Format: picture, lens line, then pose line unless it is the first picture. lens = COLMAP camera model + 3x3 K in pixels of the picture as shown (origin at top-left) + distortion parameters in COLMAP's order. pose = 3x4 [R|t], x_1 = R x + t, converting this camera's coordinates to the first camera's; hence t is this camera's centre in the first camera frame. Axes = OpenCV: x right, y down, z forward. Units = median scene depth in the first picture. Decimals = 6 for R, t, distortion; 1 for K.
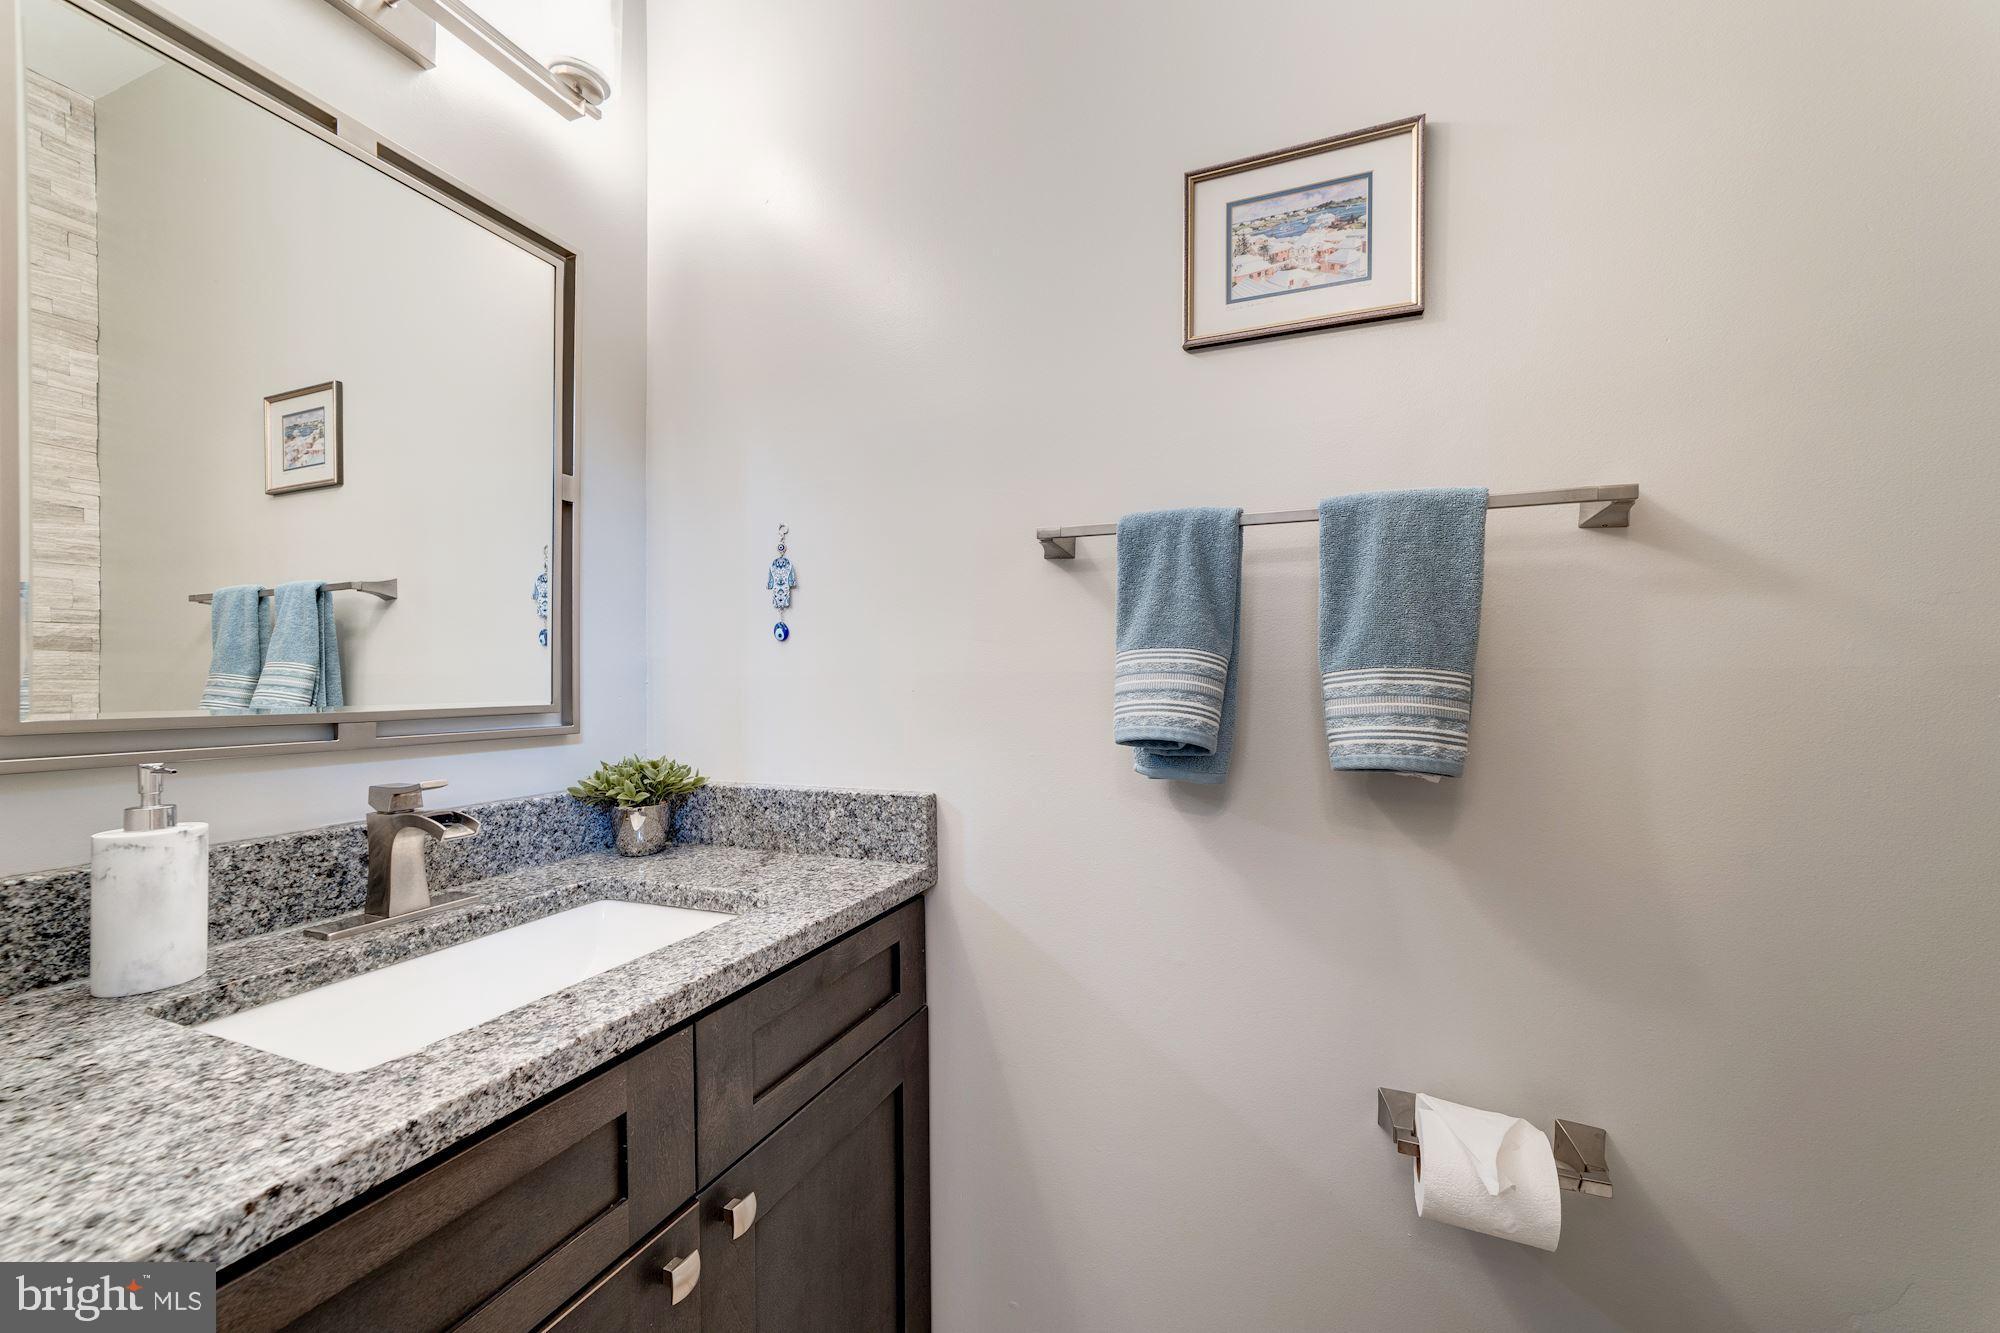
lens RADIAL K [[781.4, 0, 1000.8], [0, 781.4, 673.1], [0, 0, 1]] dist [0.018165, 0.000099]
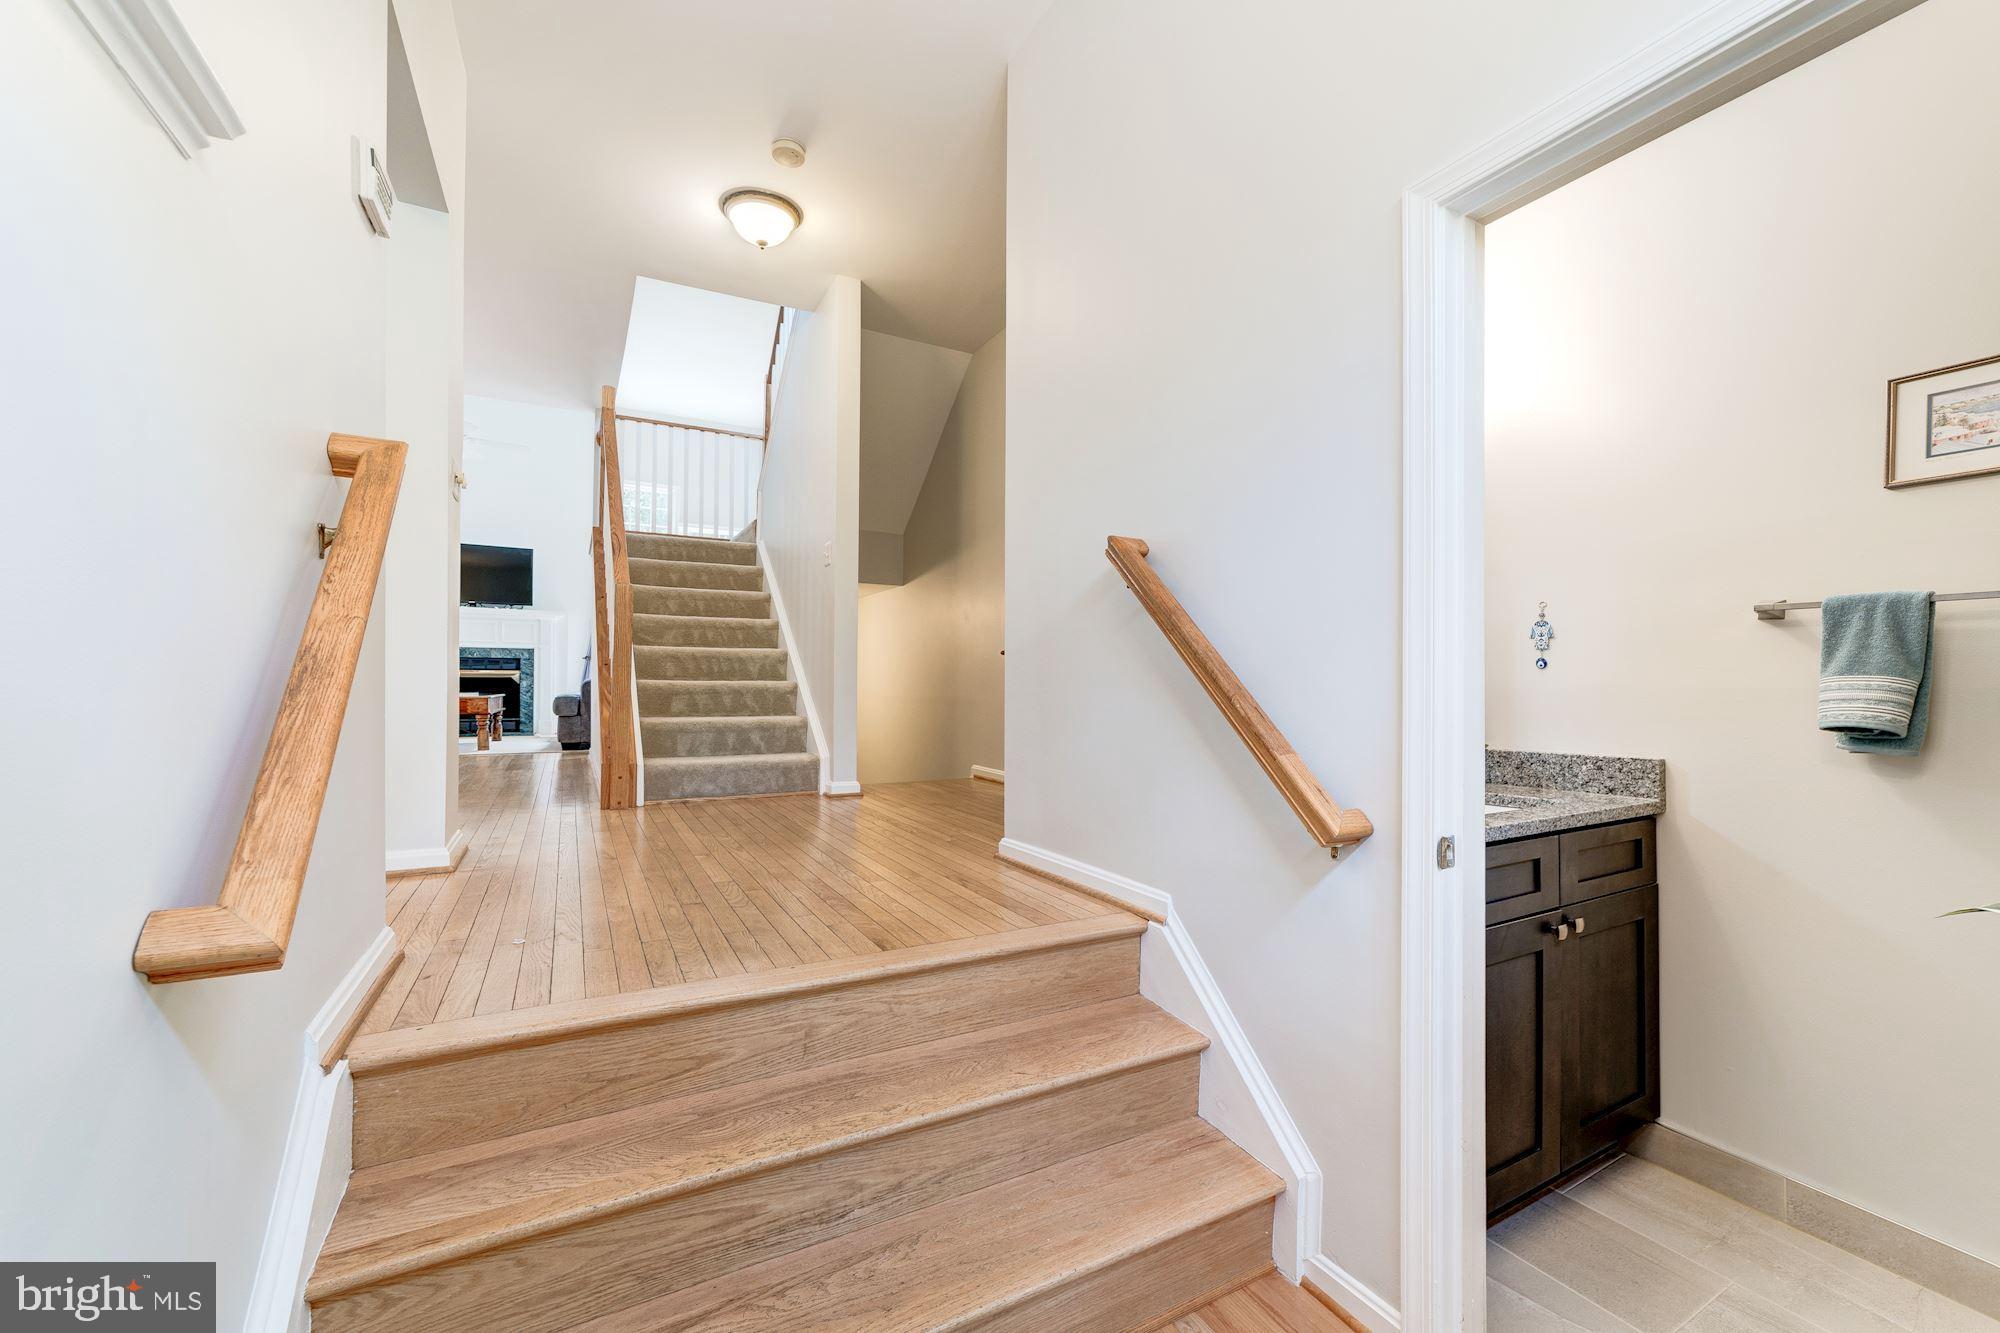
lens RADIAL K [[770.6, 0, 1008.9], [0, 770.6, 682.6], [0, 0, 1]] dist [0.001733, 0.006301]
pose [[0.783712, 0.005210, -0.621103, -0.182613], [-0.006347, 0.999980, 0.000378, -0.003840], [0.621092, 0.003646, 0.783729, -1.399249]]
